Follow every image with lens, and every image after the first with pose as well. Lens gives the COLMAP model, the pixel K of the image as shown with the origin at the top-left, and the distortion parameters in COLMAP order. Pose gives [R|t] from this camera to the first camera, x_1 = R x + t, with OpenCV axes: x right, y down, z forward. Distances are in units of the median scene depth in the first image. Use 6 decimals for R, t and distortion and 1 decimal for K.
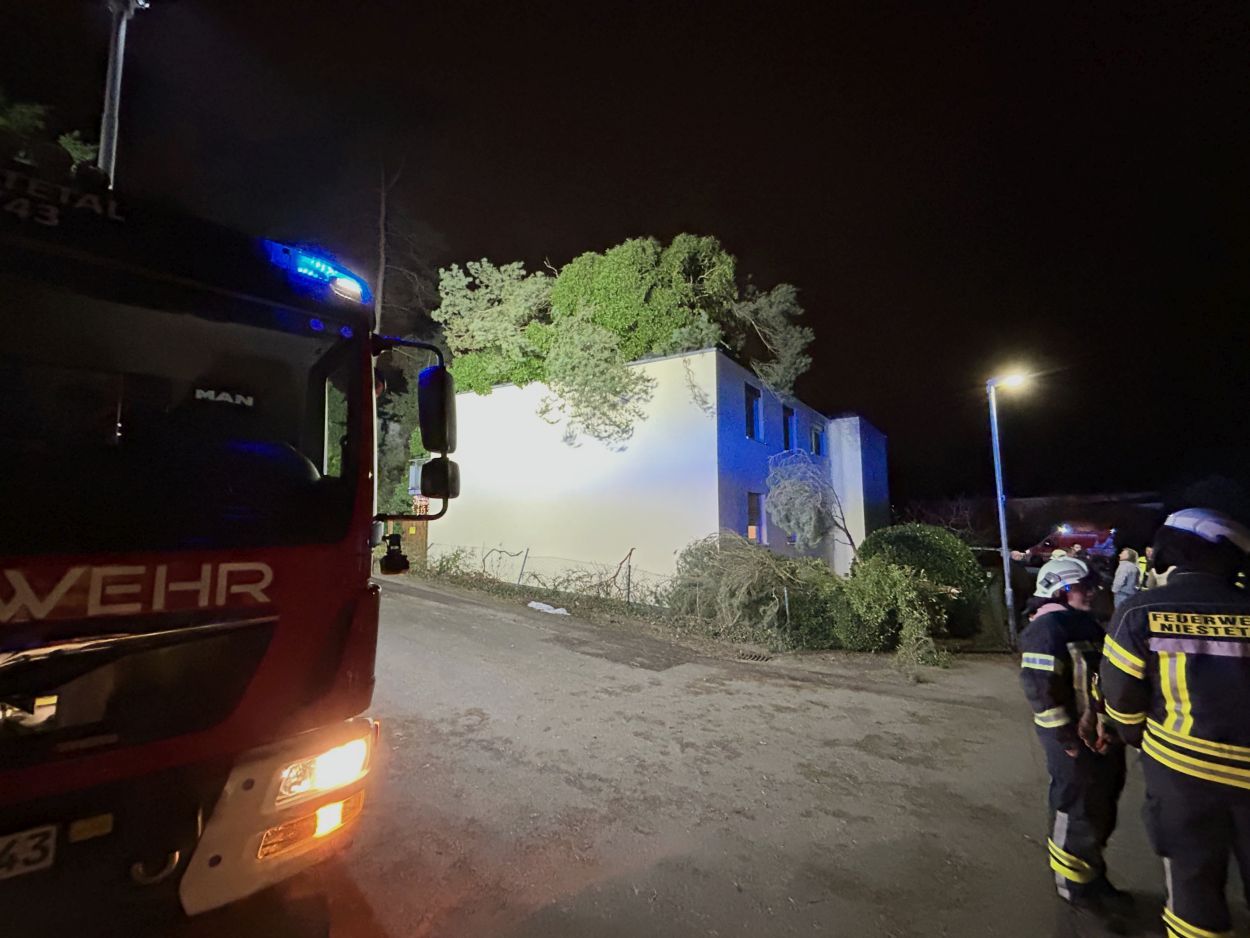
lens RADIAL K [[549.5, 0, 625.0], [0, 549.5, 469.0], [0, 0, 1]] dist [0.006030, -0.000054]
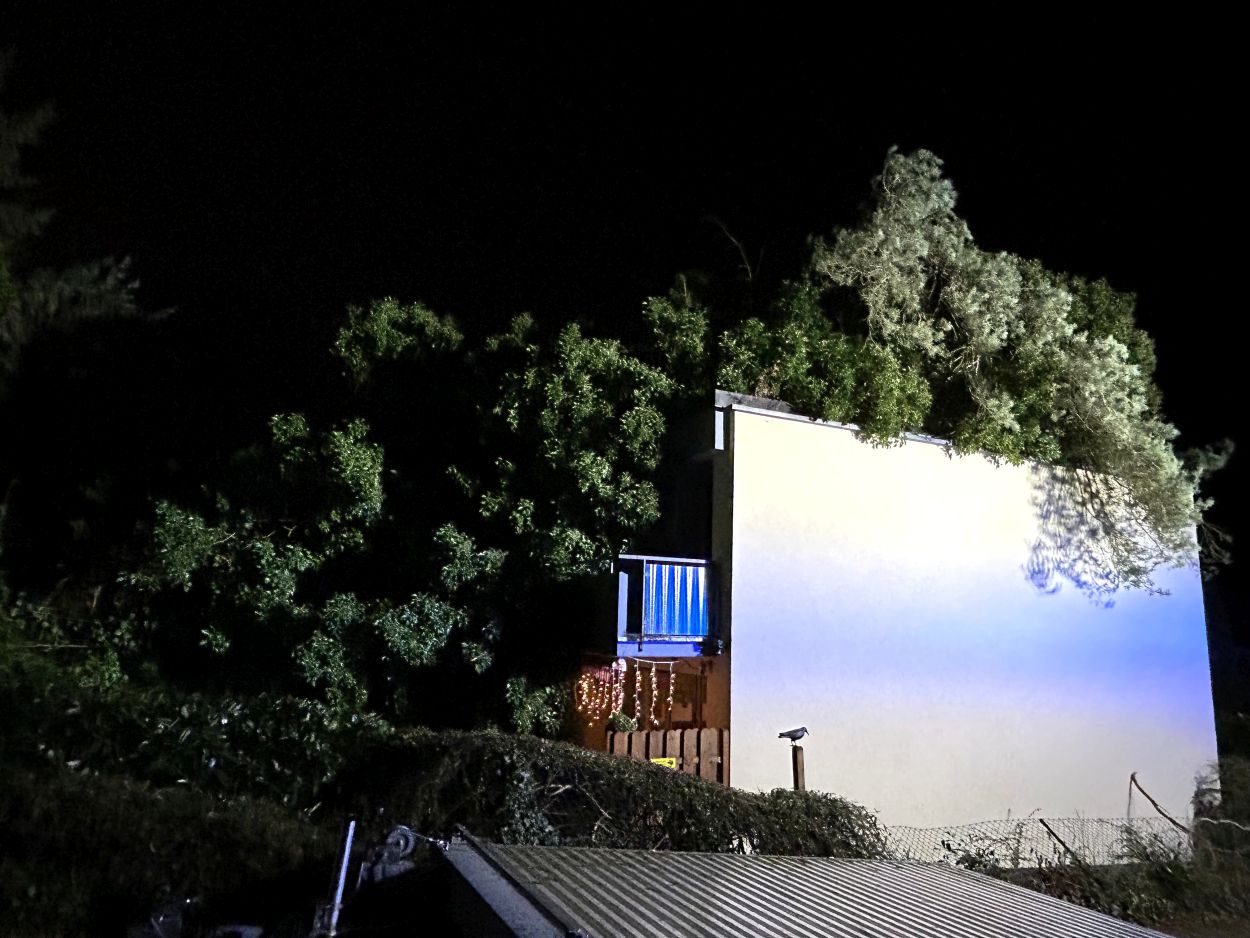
lens RADIAL K [[800.1, 0, 625.0], [0, 800.1, 469.0], [0, 0, 1]] dist [0.002442, 0.000750]
pose [[0.552832, 0.175070, 0.814695, -1.107789], [-0.125998, 0.984002, -0.125953, -0.007519], [-0.823712, -0.033018, 0.566046, 0.985024]]
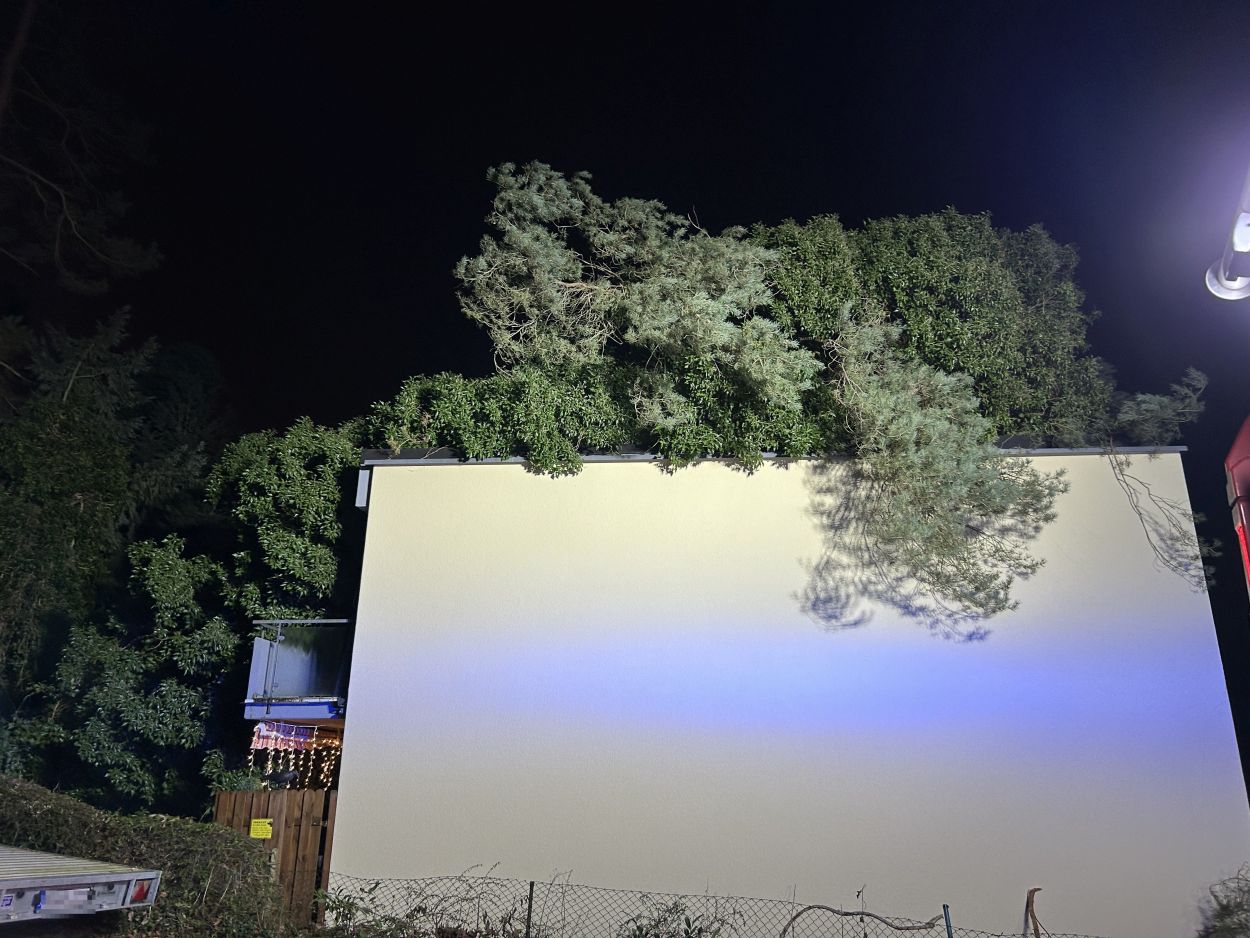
lens RADIAL K [[963.0, 0, 612.3], [0, 963.0, 444.2], [0, 0, 1]] dist [-0.000652, 0.003079]
pose [[0.906540, 0.158392, 0.391277, -0.612117], [-0.060304, 0.966020, -0.251335, 0.023728], [-0.417791, 0.204249, 0.885287, 0.434337]]
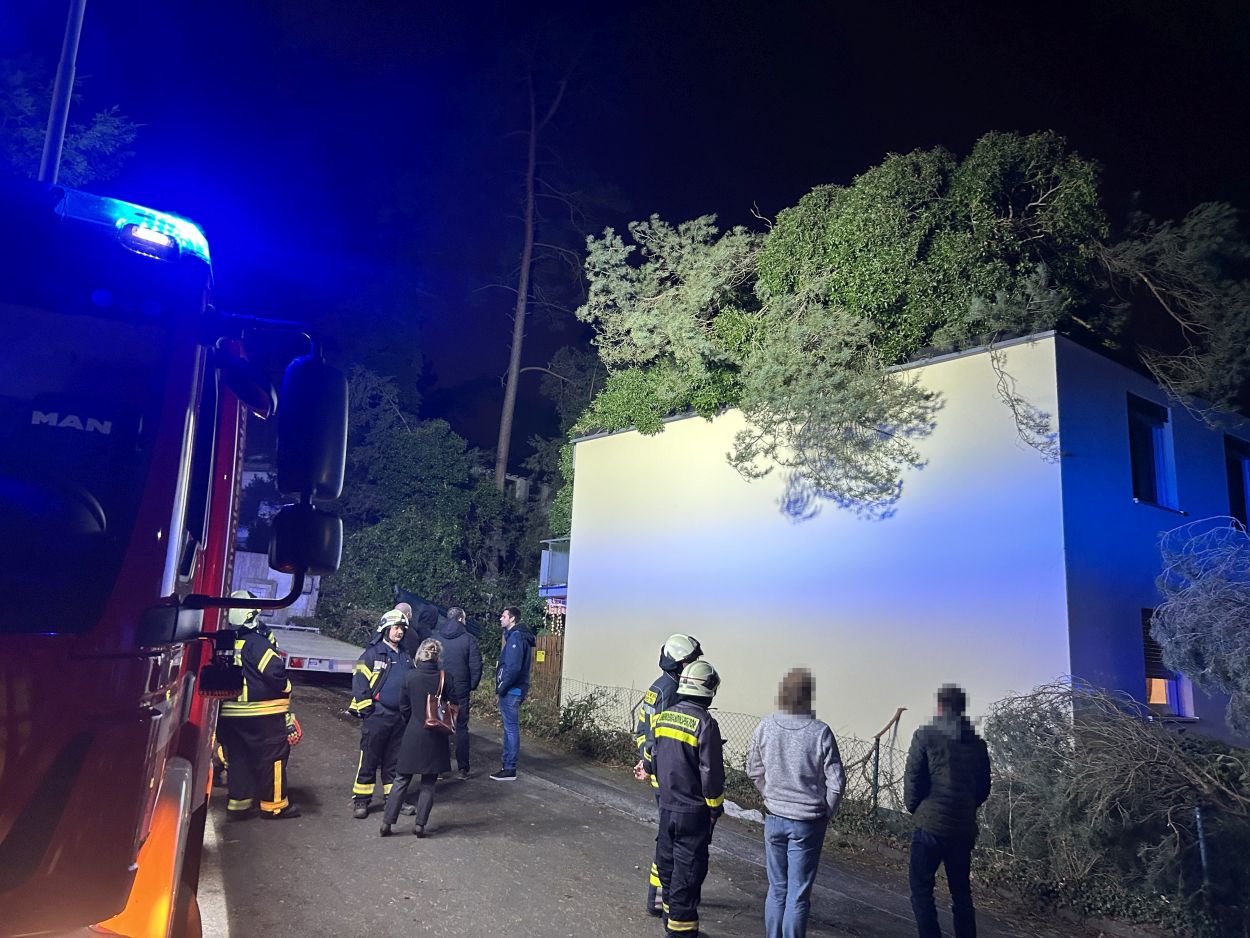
lens RADIAL K [[939.6, 0, 629.2], [0, 939.6, 462.1], [0, 0, 1]] dist [0.033908, -0.048329]
pose [[0.948225, -0.019480, -0.317002, 0.059106], [-0.014426, 0.994445, -0.104260, 0.006100], [0.317272, 0.103435, 0.942677, 0.026376]]
